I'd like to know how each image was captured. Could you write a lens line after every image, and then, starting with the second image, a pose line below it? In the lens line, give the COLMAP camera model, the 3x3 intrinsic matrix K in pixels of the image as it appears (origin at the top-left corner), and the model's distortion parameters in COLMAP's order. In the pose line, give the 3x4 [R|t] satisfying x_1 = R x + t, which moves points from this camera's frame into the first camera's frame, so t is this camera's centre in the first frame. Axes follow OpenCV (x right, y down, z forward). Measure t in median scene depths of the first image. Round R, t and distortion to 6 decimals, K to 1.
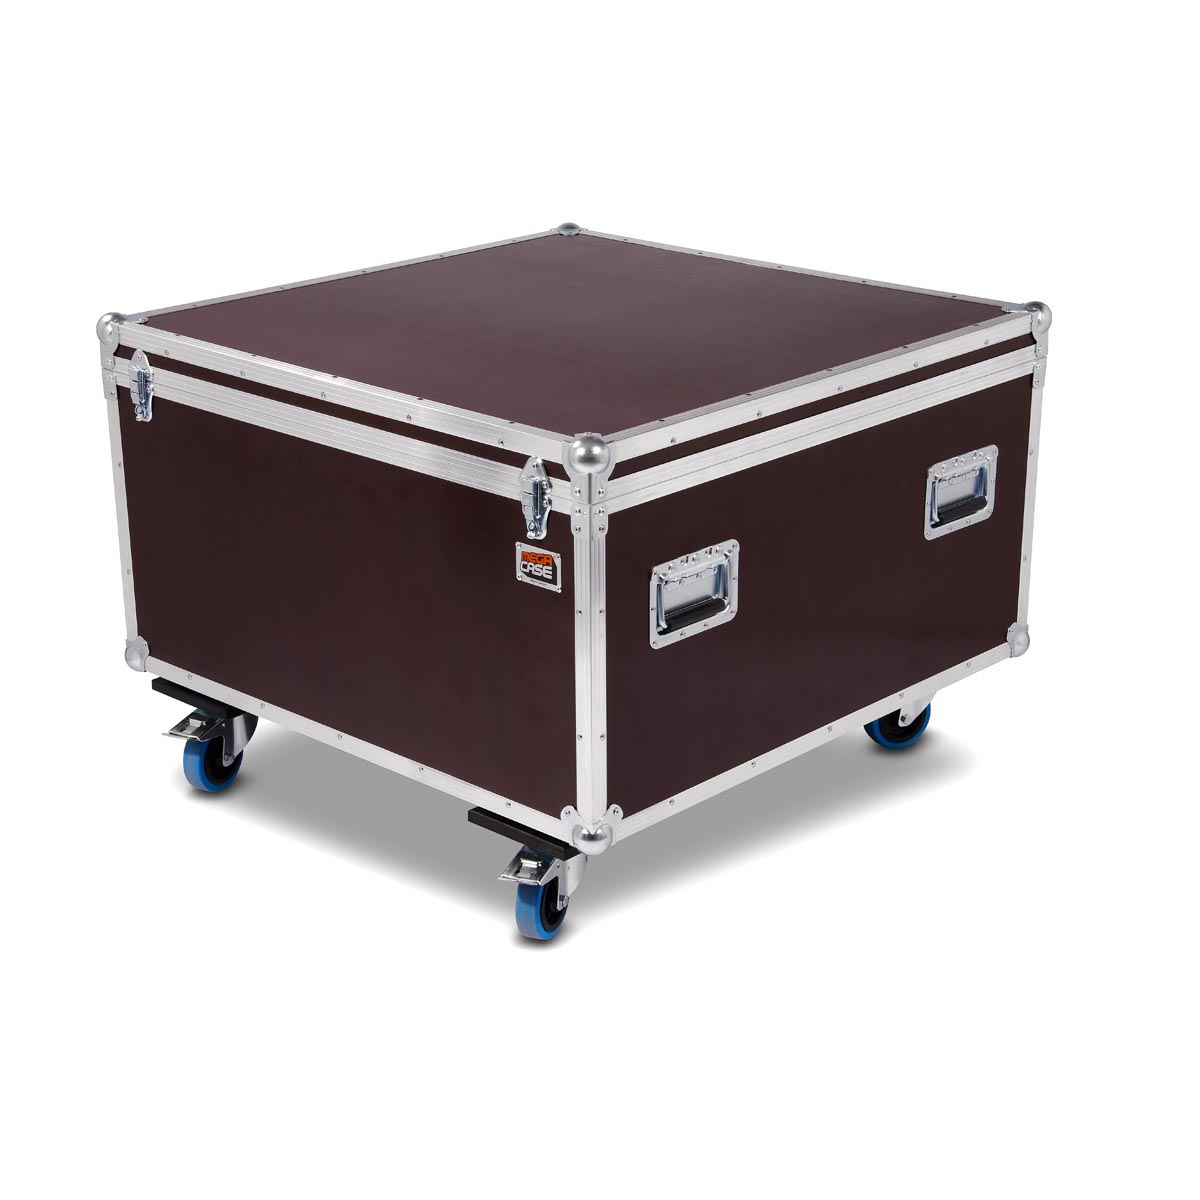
lens RADIAL K [[2352.8, 0, 598.6], [0, 2352.8, 636.1], [0, 0, 1]] dist [0.181799, -1.330903]
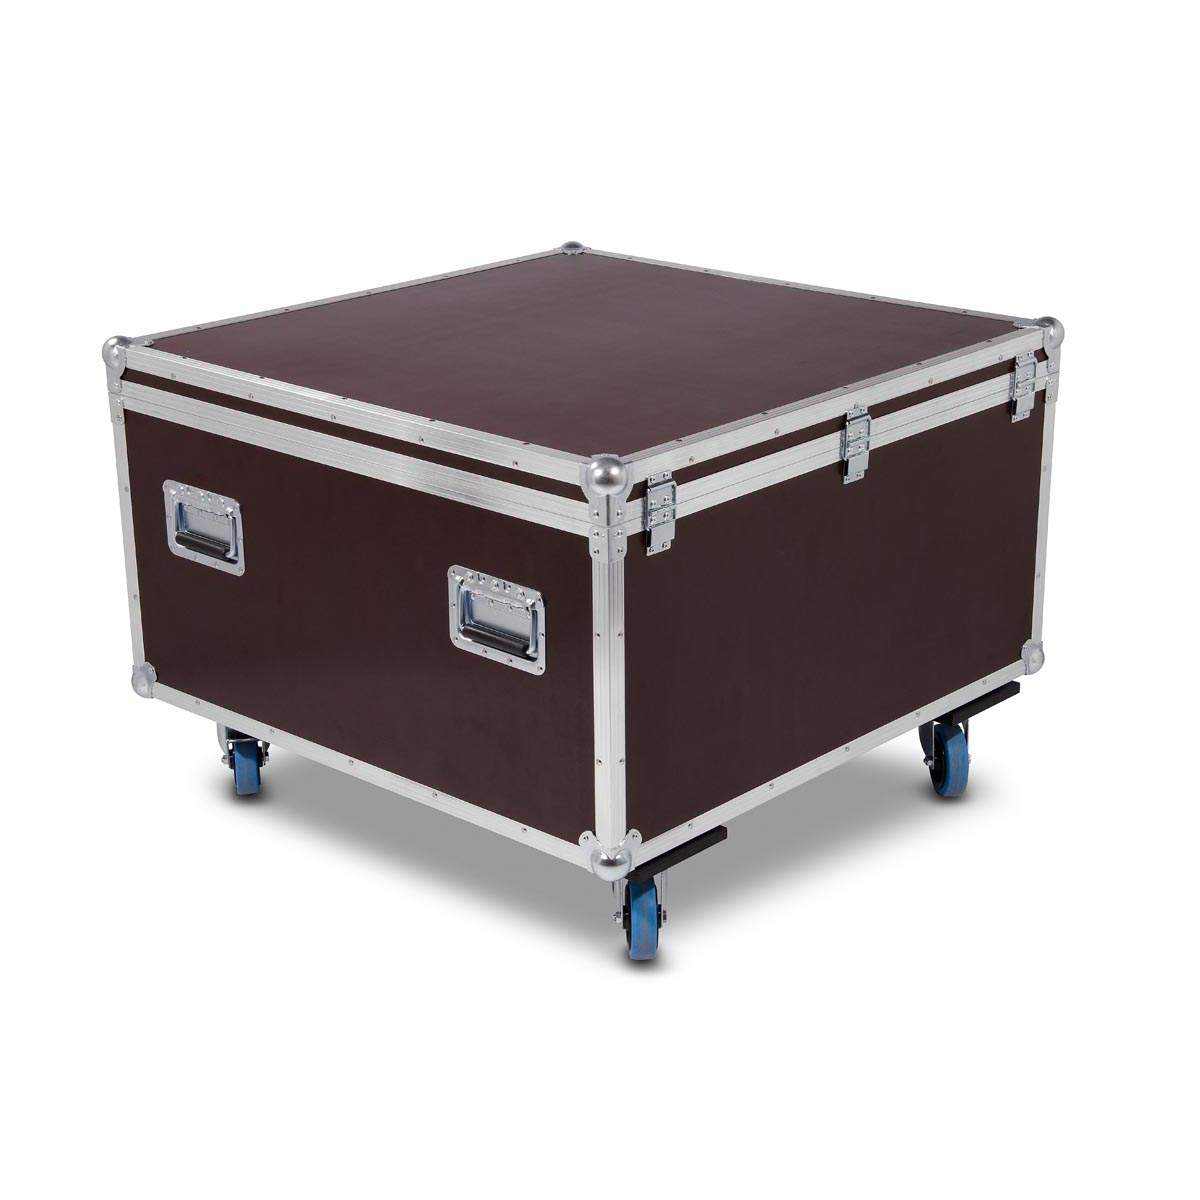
lens RADIAL K [[2349.4, 0, 600.0], [0, 2349.4, 600.0], [0, 0, 1]] dist [0.093395, 0.024427]
pose [[0.999922, -0.009355, 0.008325, -0.014304], [0.009521, 0.999753, -0.020085, -0.004717], [-0.008135, 0.020163, 0.999764, 0.012980]]
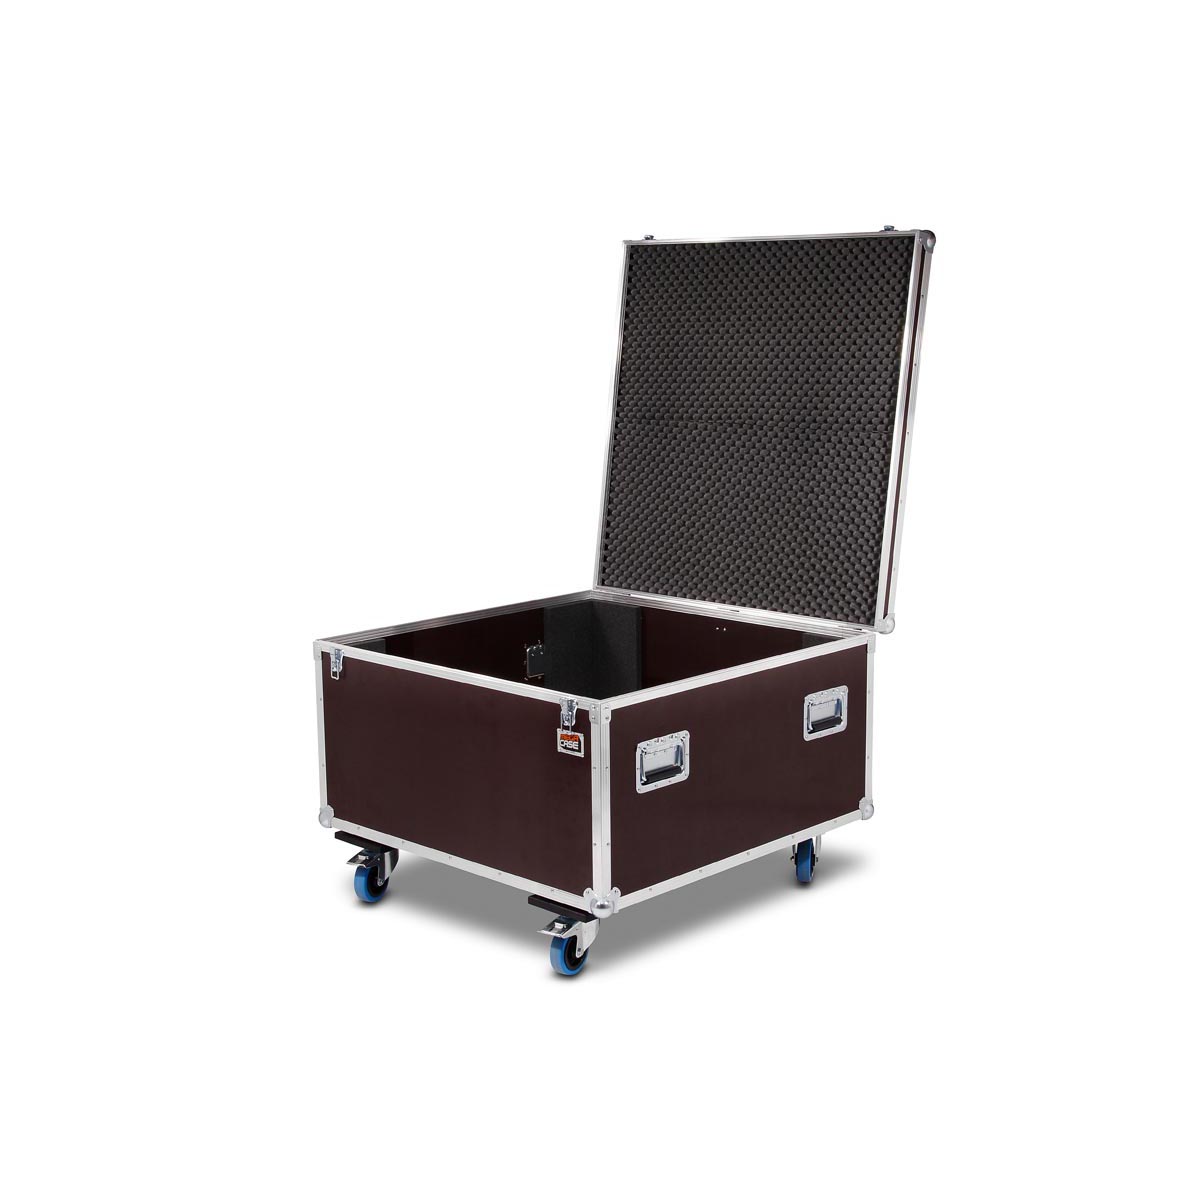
lens RADIAL K [[1745.7, 0, 600.0], [0, 1745.7, 600.0], [0, 0, 1]] dist [-0.033584, -0.016632]
pose [[0.999899, -0.002861, -0.013887, 0.013028], [0.000204, 0.982229, -0.187687, 0.100619], [0.014177, 0.187665, 0.982131, -0.246044]]
